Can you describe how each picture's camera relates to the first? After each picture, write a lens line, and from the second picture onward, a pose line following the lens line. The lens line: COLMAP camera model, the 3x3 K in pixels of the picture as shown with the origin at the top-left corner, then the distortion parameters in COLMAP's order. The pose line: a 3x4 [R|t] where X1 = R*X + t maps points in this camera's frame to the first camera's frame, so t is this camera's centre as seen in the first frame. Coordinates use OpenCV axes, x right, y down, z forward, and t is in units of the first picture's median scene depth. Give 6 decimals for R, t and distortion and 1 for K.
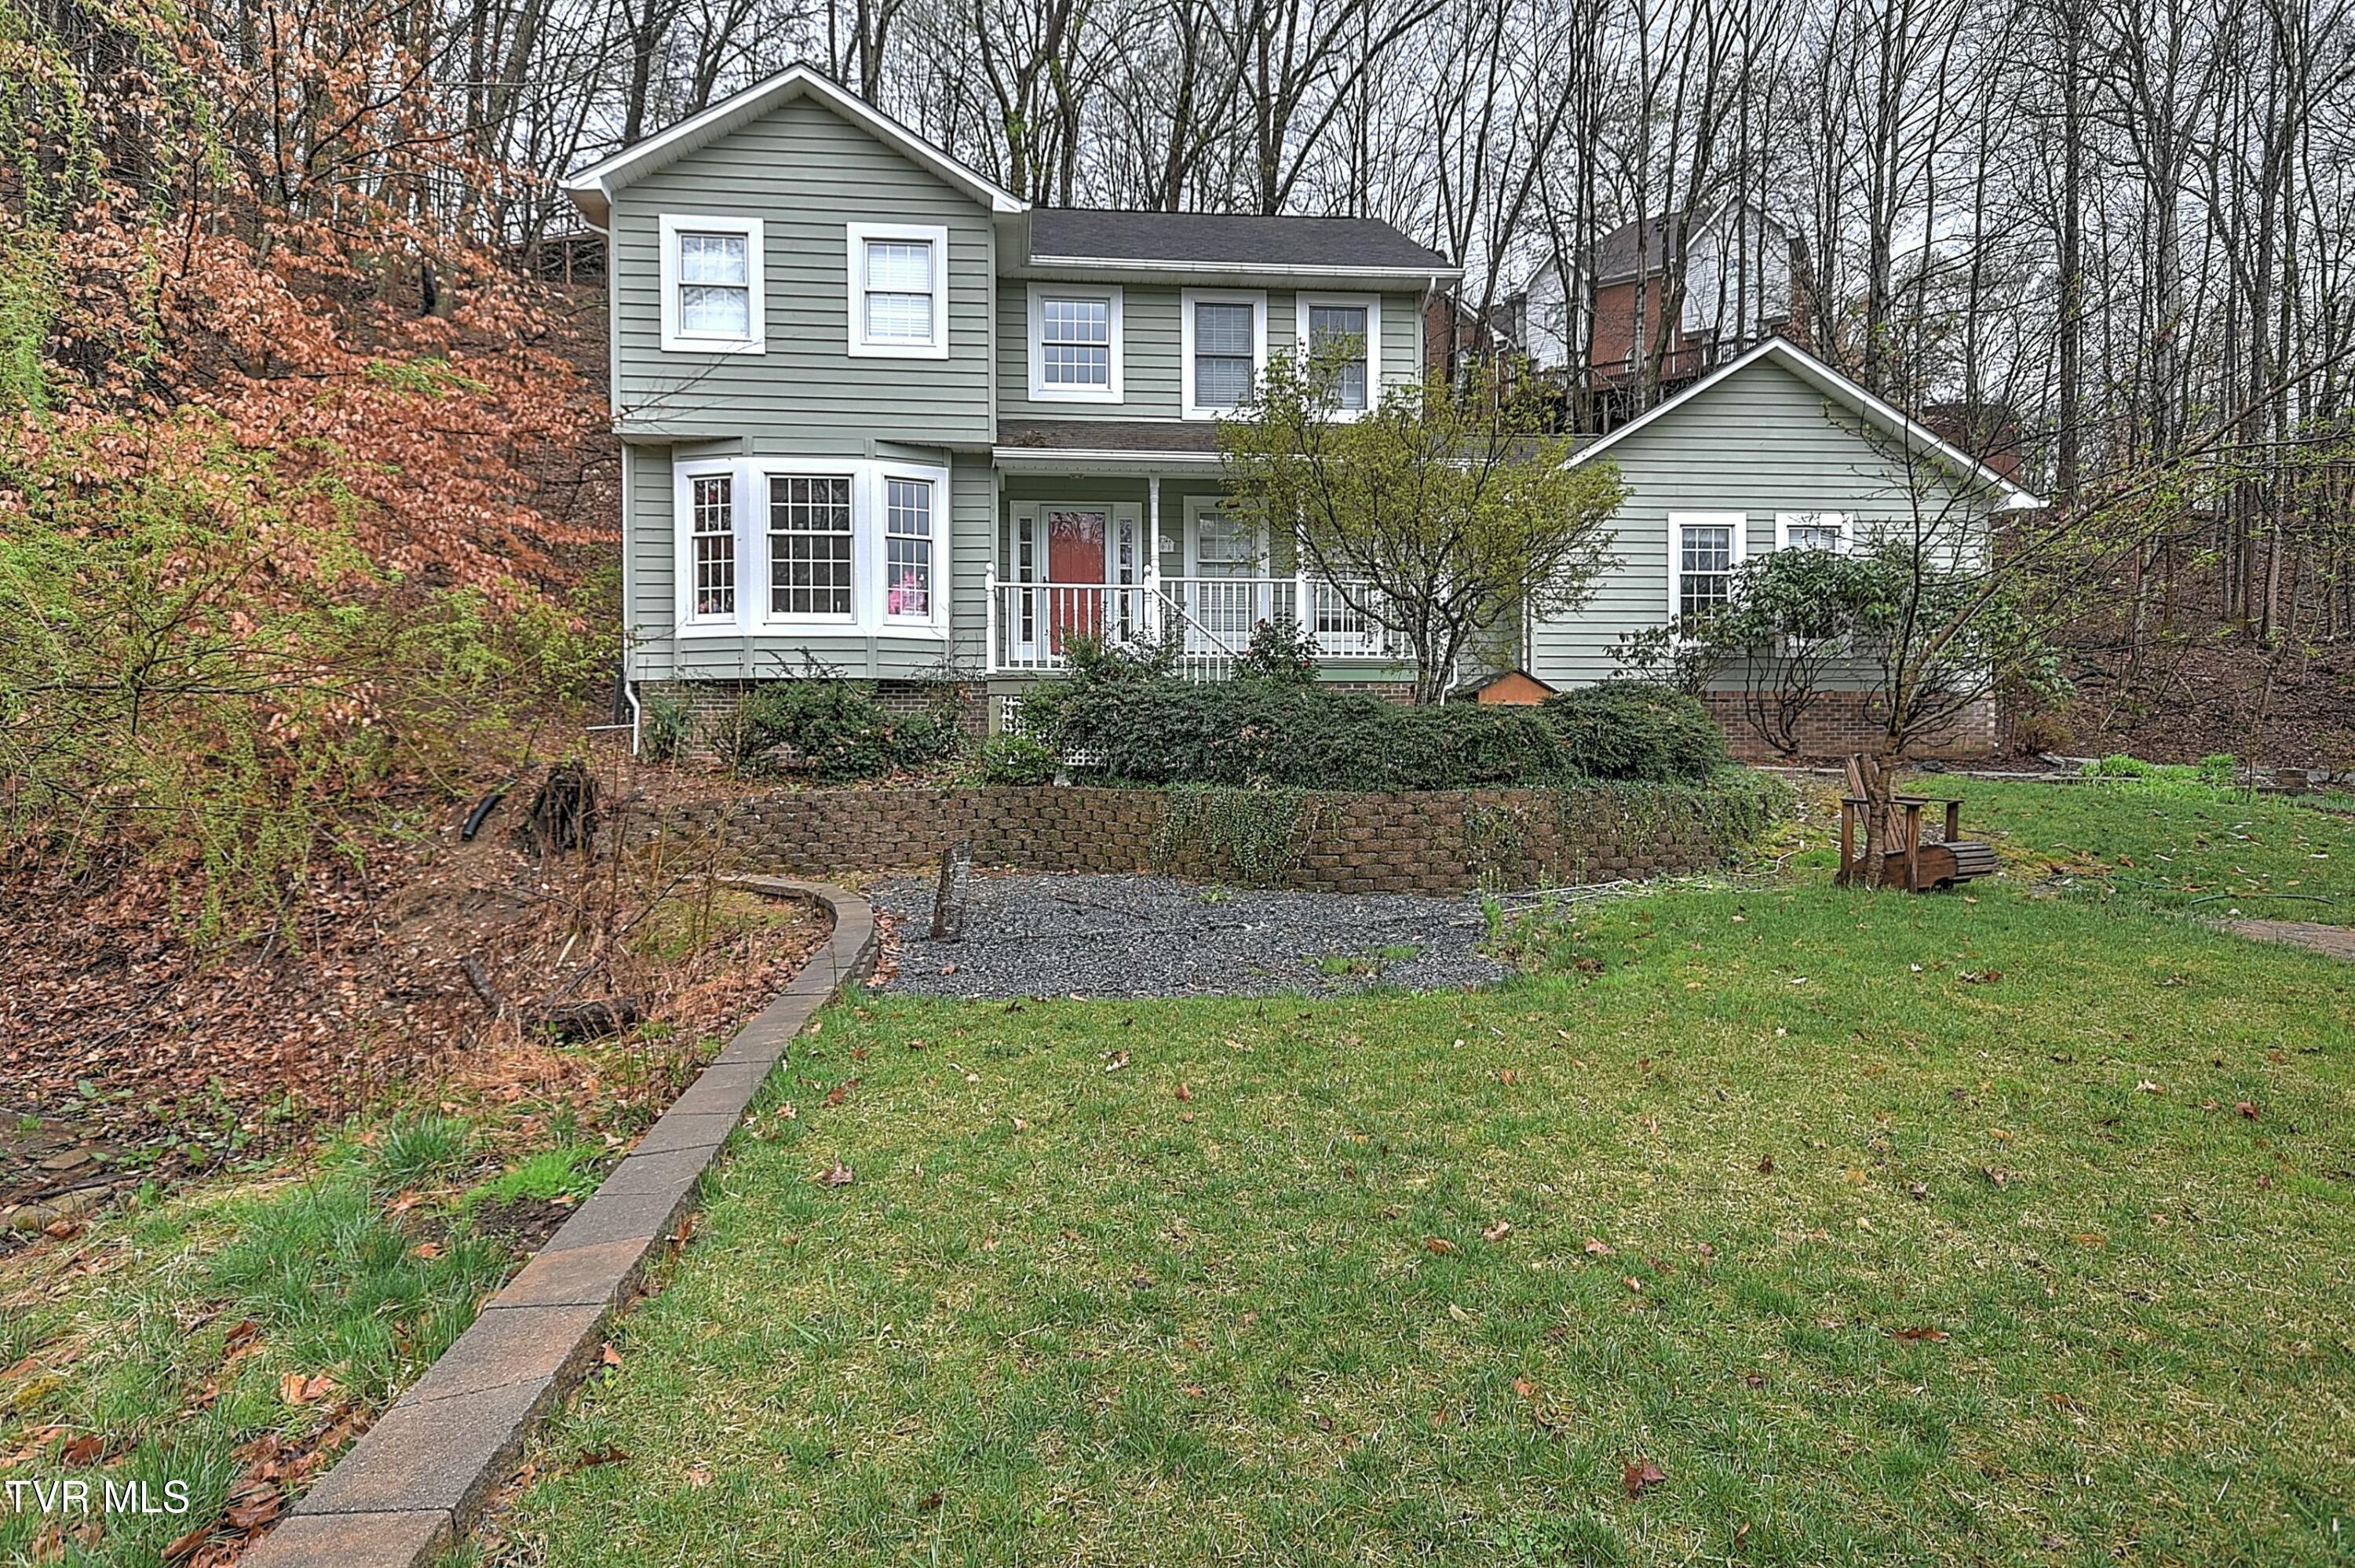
lens RADIAL K [[1330.3, 0, 1175.9], [0, 1330.3, 792.6], [0, 0, 1]] dist [0.025135, 0.002273]
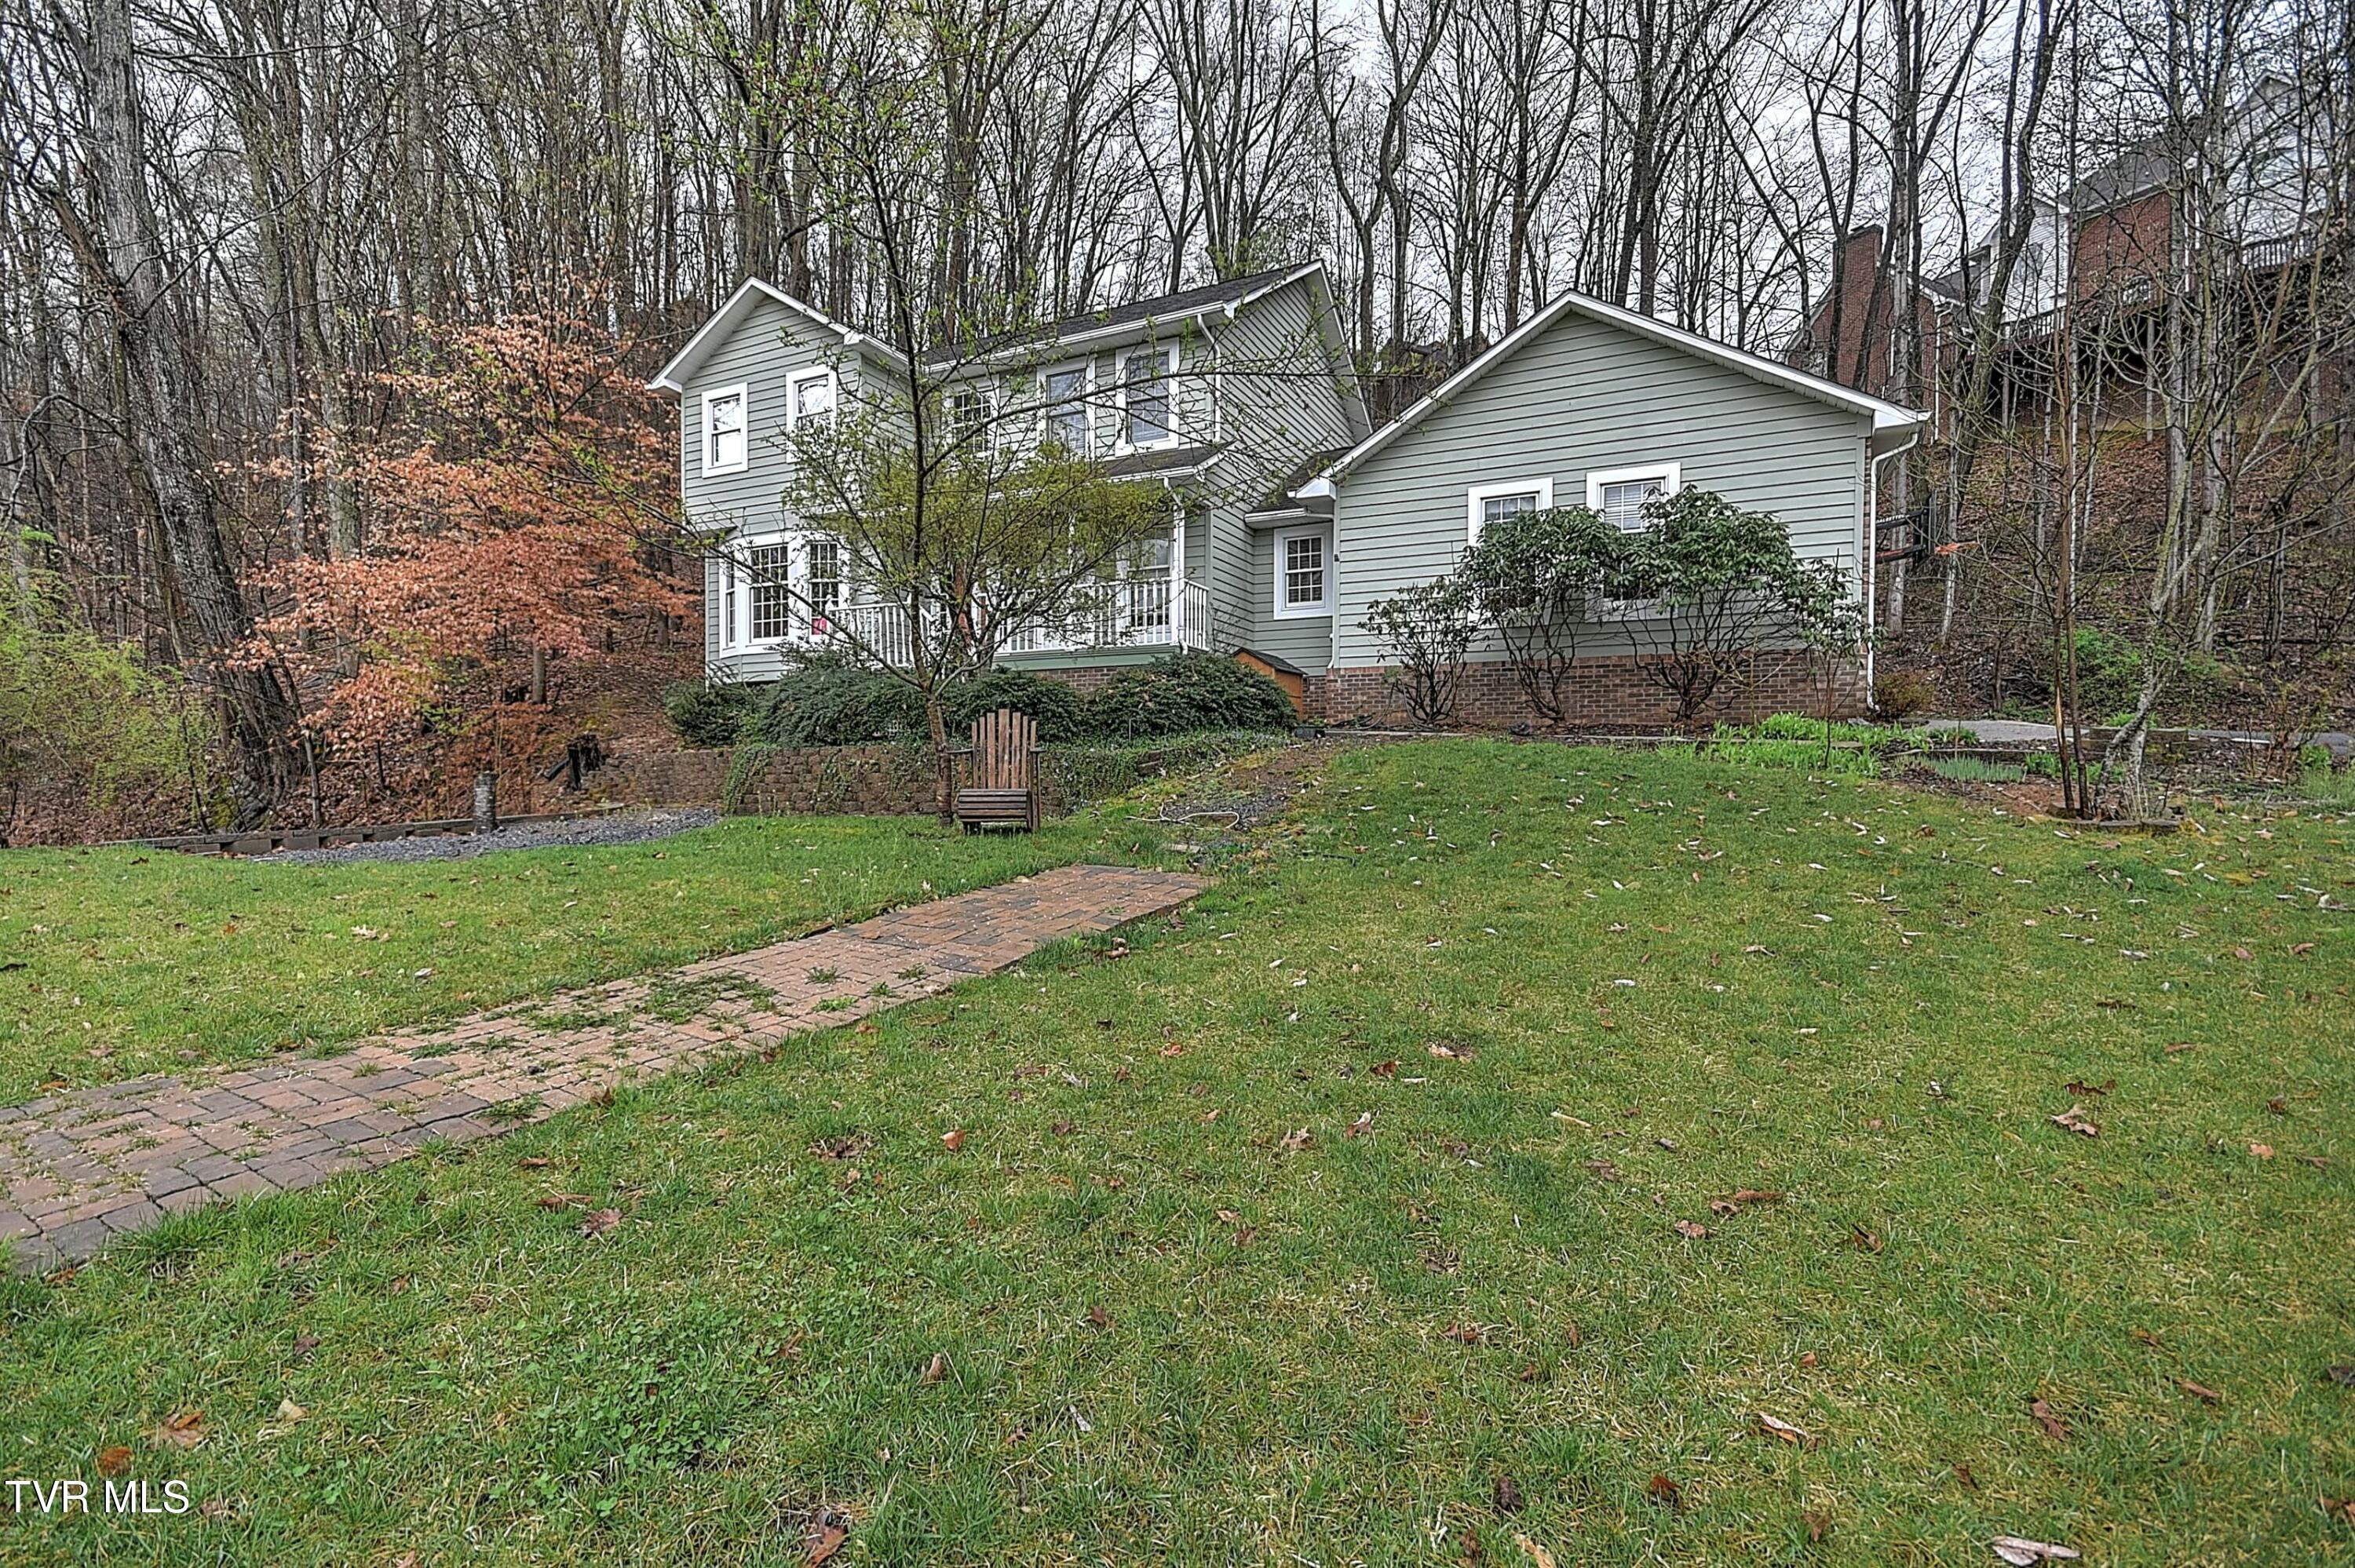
lens RADIAL K [[1050.0, 0, 1173.4], [0, 1050.0, 782.8], [0, 0, 1]] dist [0.001424, 0.000194]
pose [[0.843160, 0.014271, -0.537473, 0.747292], [-0.009227, 0.999885, 0.012074, 0.010142], [0.537584, -0.005221, 0.843194, 0.246076]]
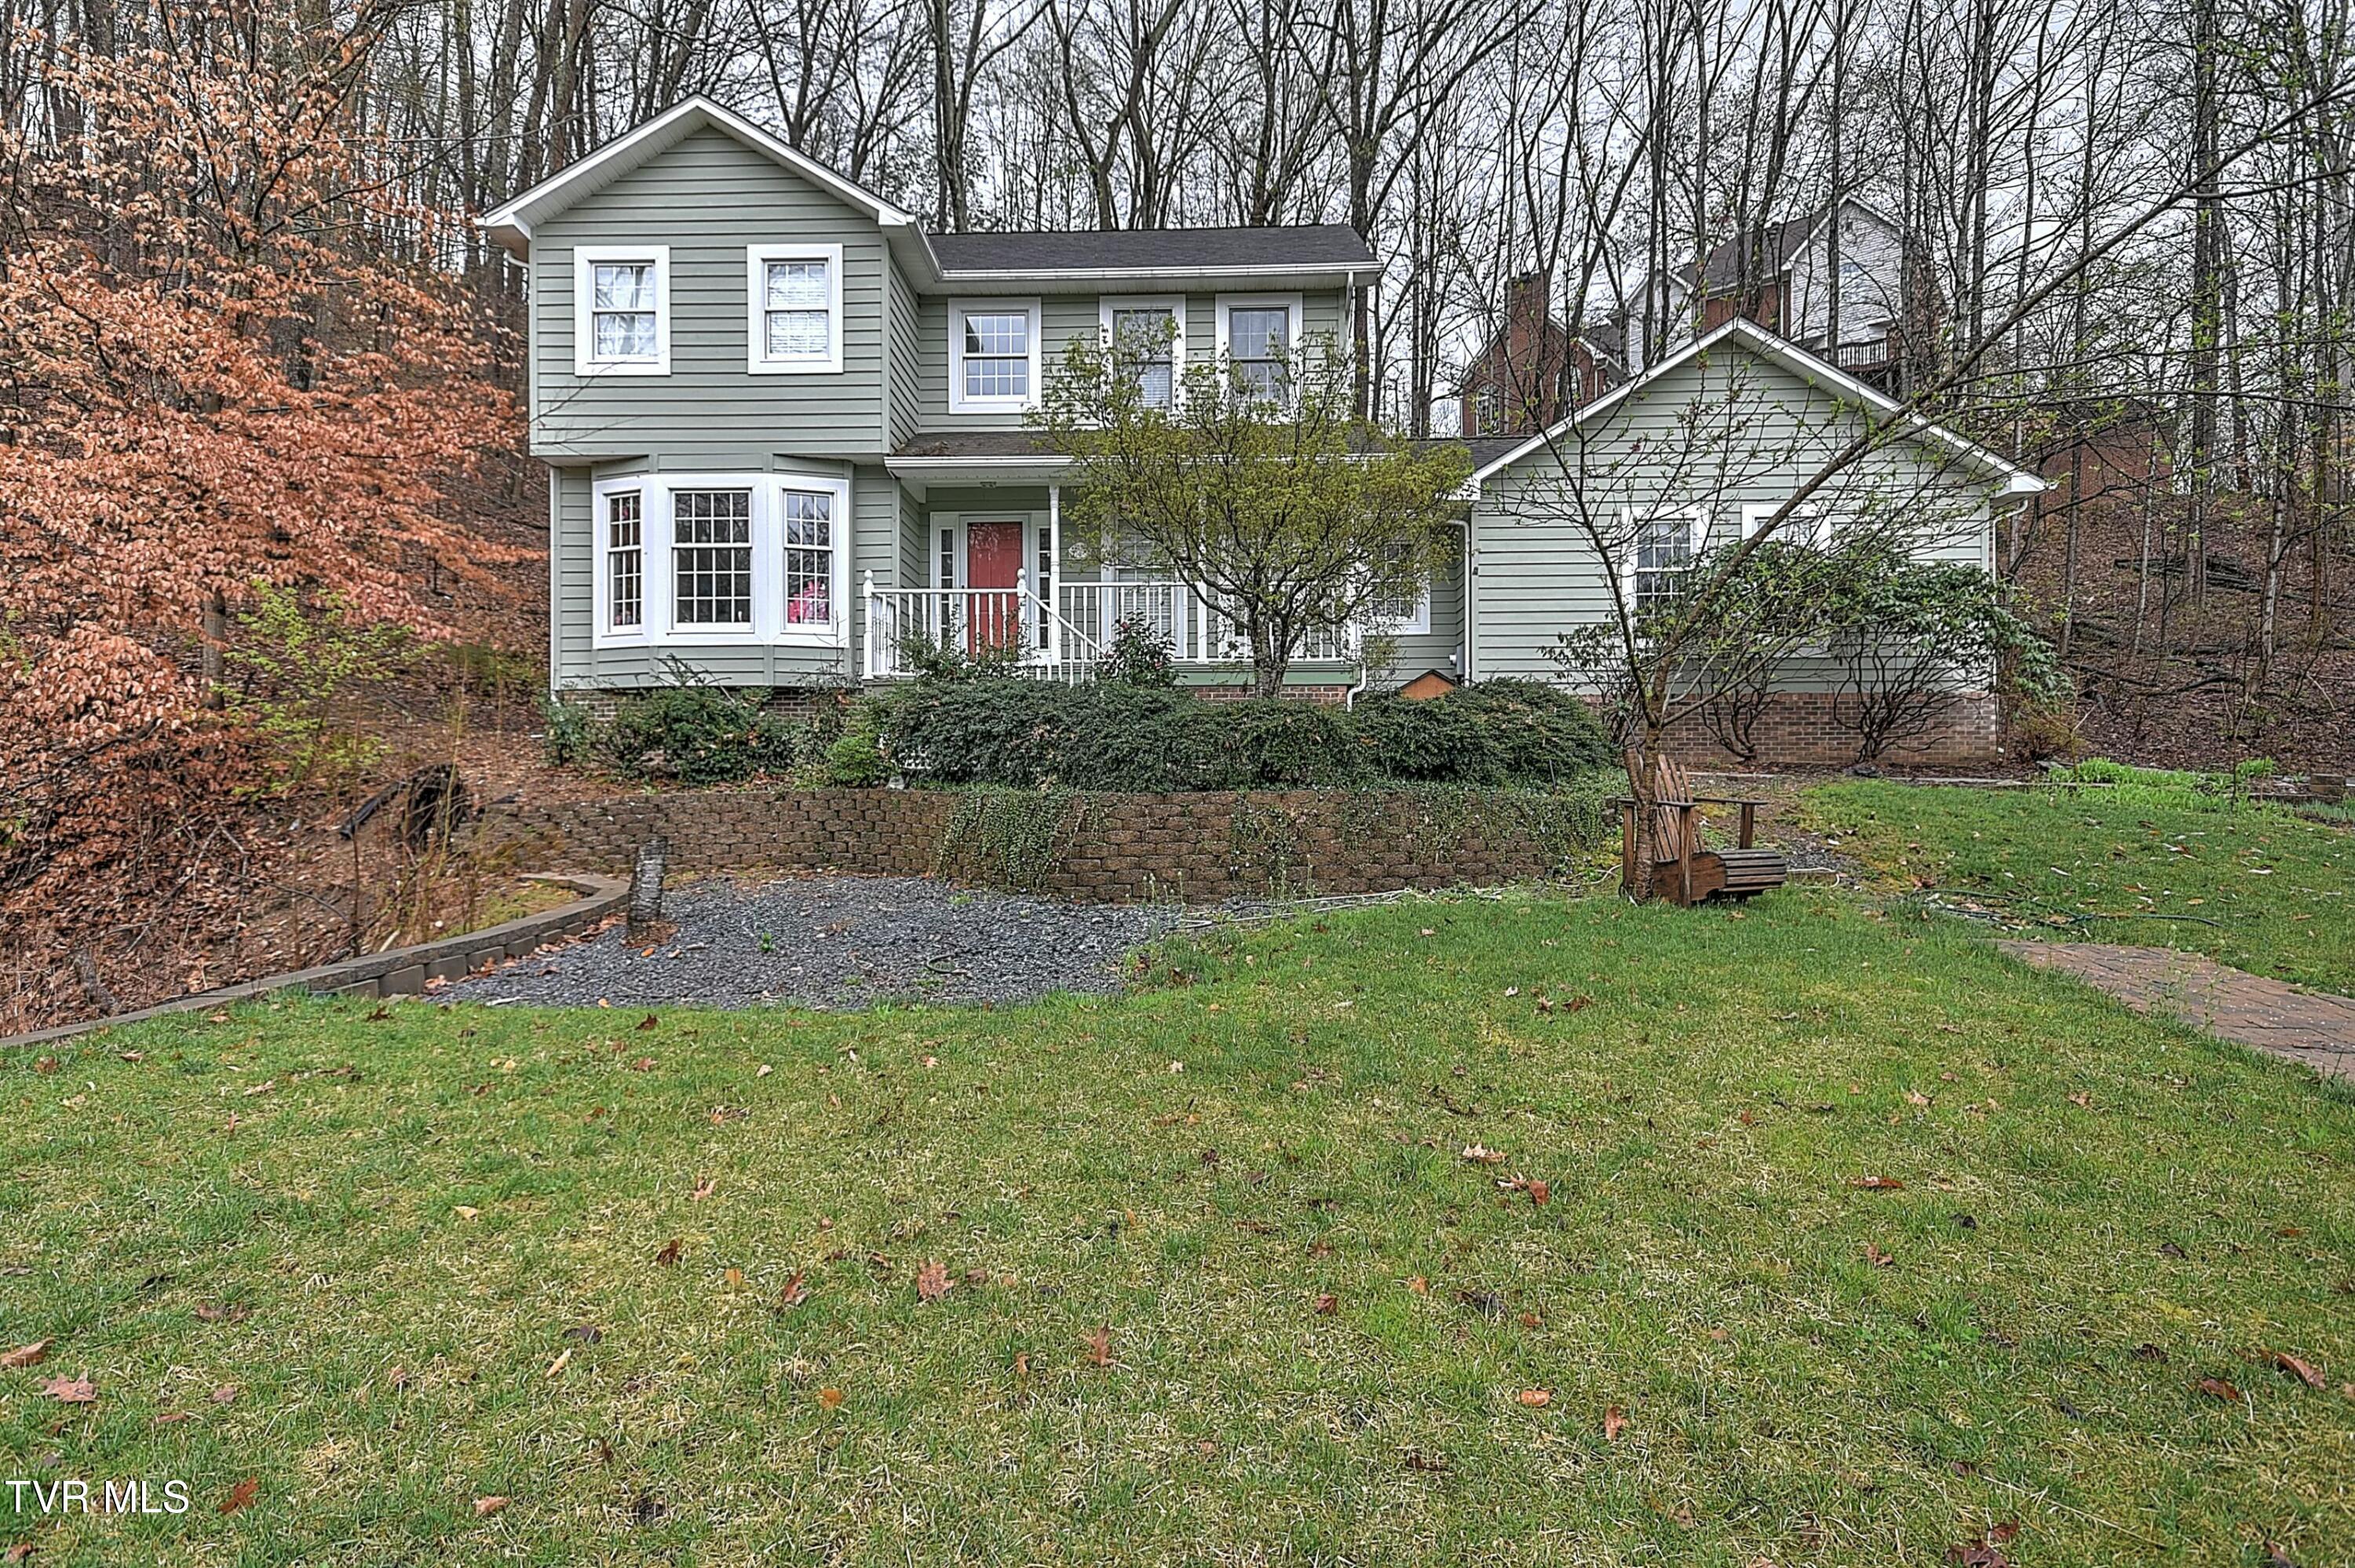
lens RADIAL K [[1244.2, 0, 1174.7], [0, 1244.2, 794.6], [0, 0, 1]] dist [0.027888, -0.004007]
pose [[0.990296, 0.002195, -0.138956, 0.216165], [-0.003748, 0.999933, -0.010918, 0.007580], [0.138923, 0.011333, 0.990238, 0.091825]]
